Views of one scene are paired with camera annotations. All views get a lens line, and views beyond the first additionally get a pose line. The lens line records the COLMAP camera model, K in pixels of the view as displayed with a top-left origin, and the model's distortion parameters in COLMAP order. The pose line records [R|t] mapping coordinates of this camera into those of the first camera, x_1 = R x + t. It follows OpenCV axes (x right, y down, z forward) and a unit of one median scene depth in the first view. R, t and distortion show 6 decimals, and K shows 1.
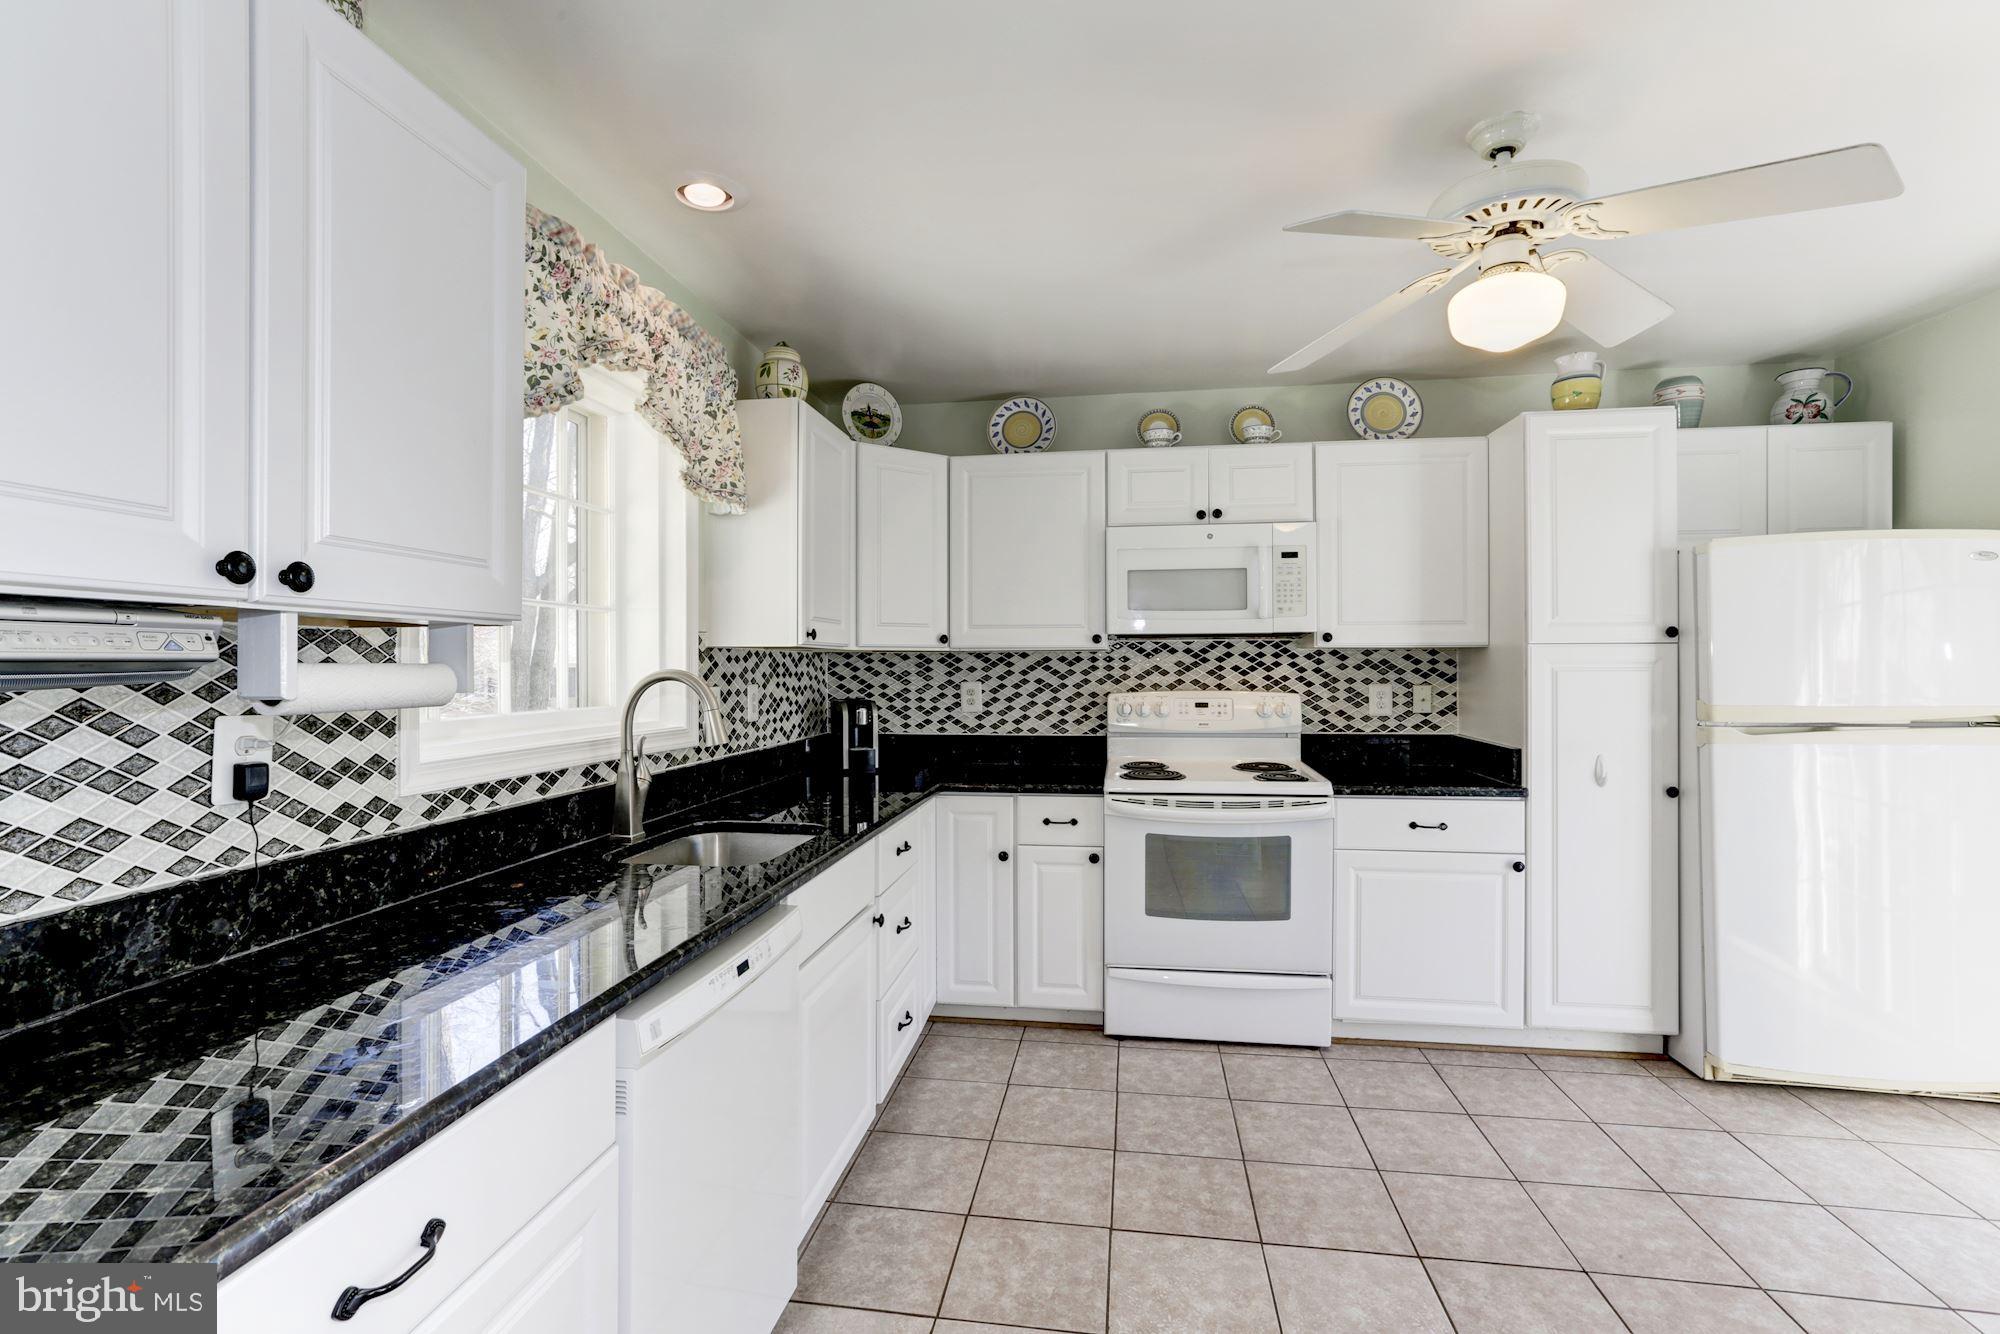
lens RADIAL K [[900.7, 0, 997.0], [0, 900.7, 663.1], [0, 0, 1]] dist [-0.019123, 0.002810]
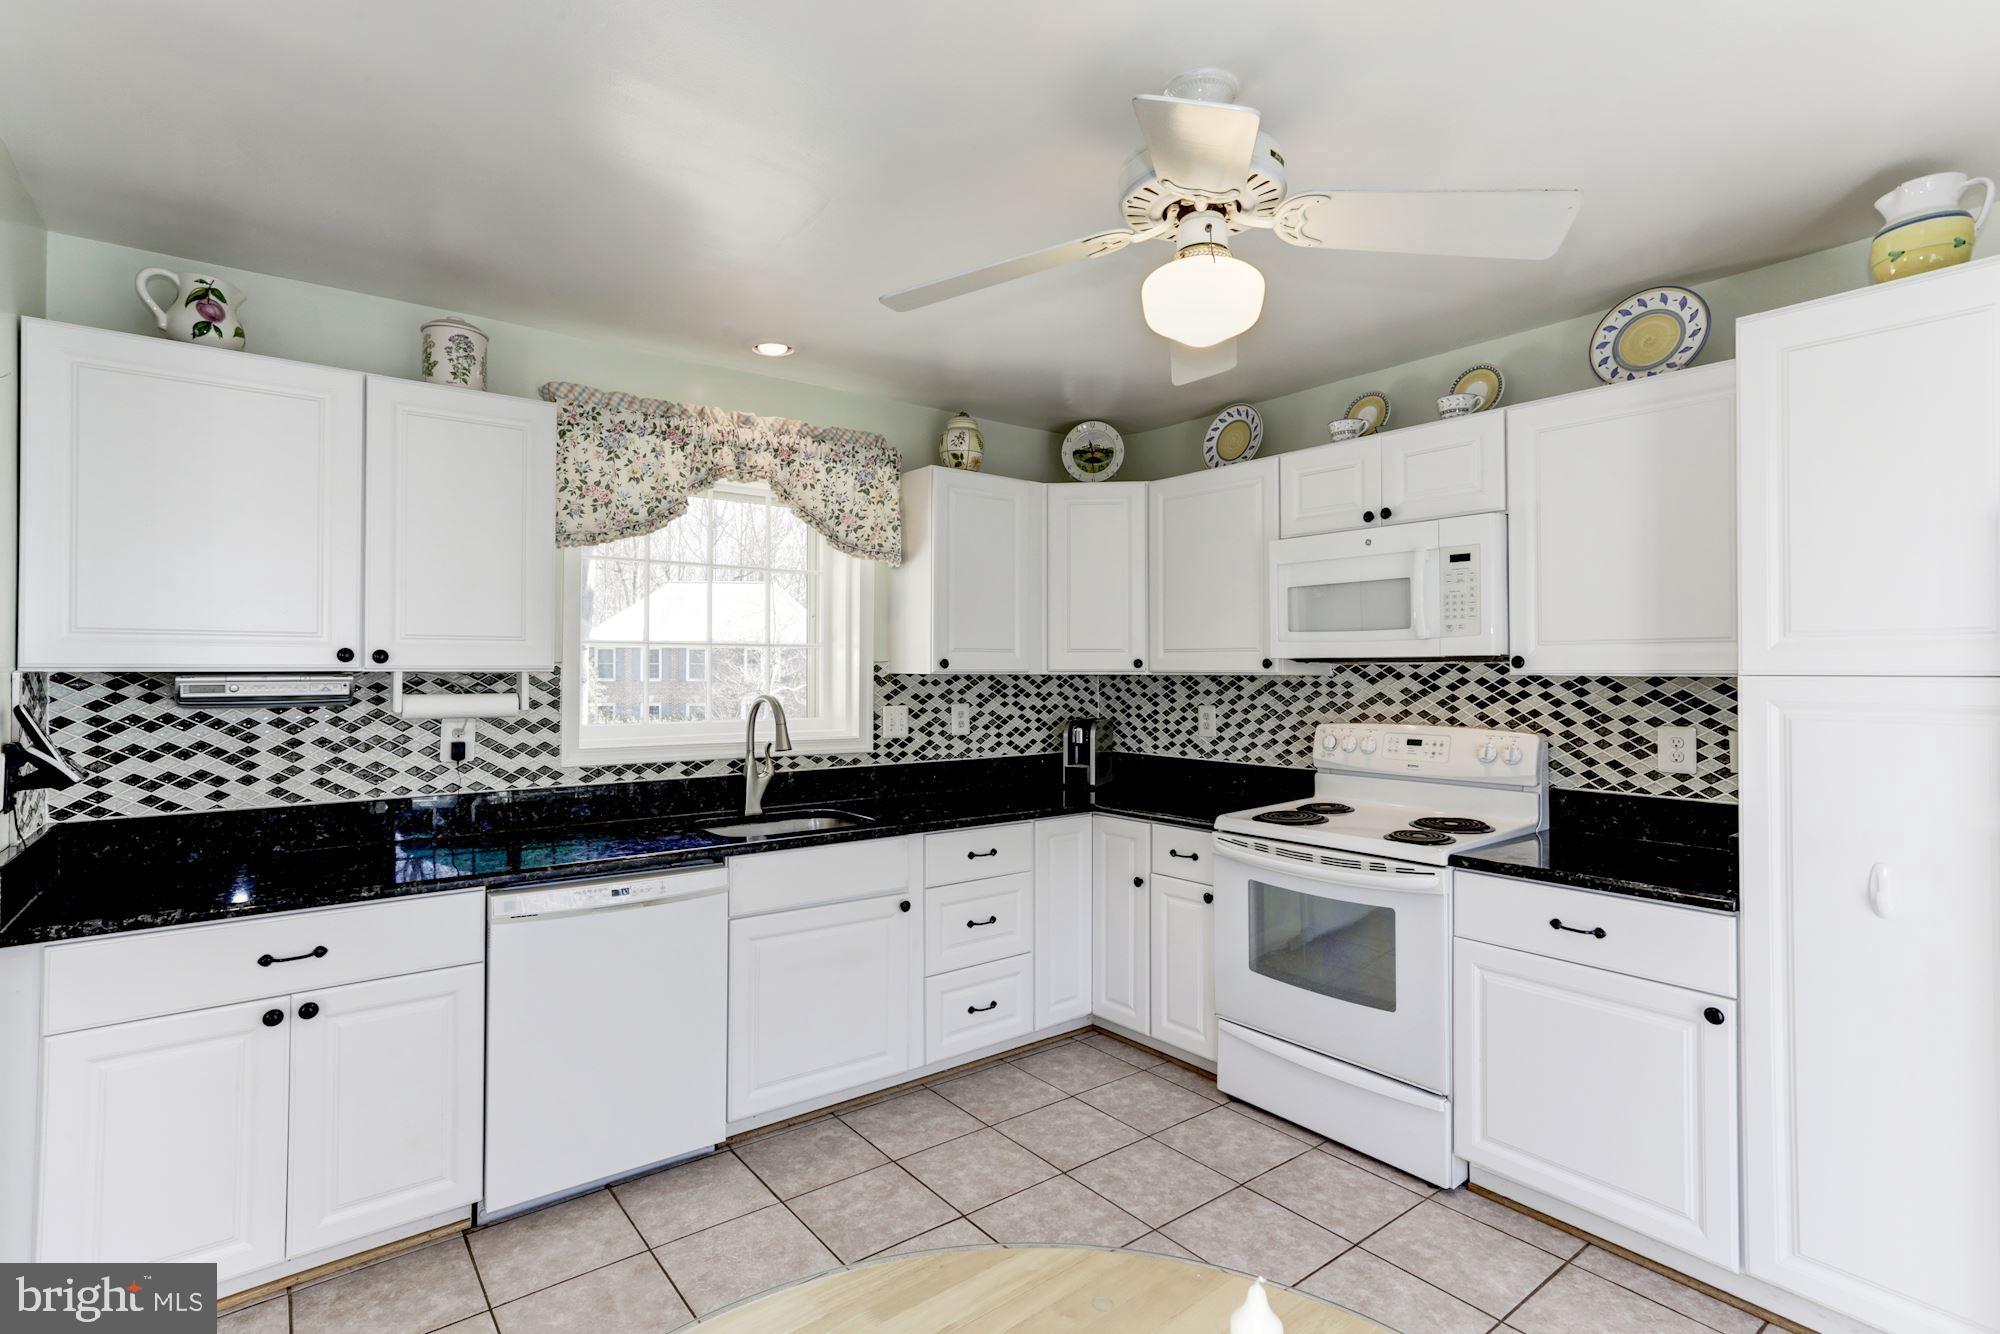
lens RADIAL K [[964.2, 0, 996.2], [0, 964.2, 663.8], [0, 0, 1]] dist [-0.003747, 0.004211]
pose [[0.724006, -0.000185, -0.689794, 0.608458], [-0.002776, 0.999991, -0.003182, -0.023565], [0.689789, 0.004218, 0.723999, 0.108950]]
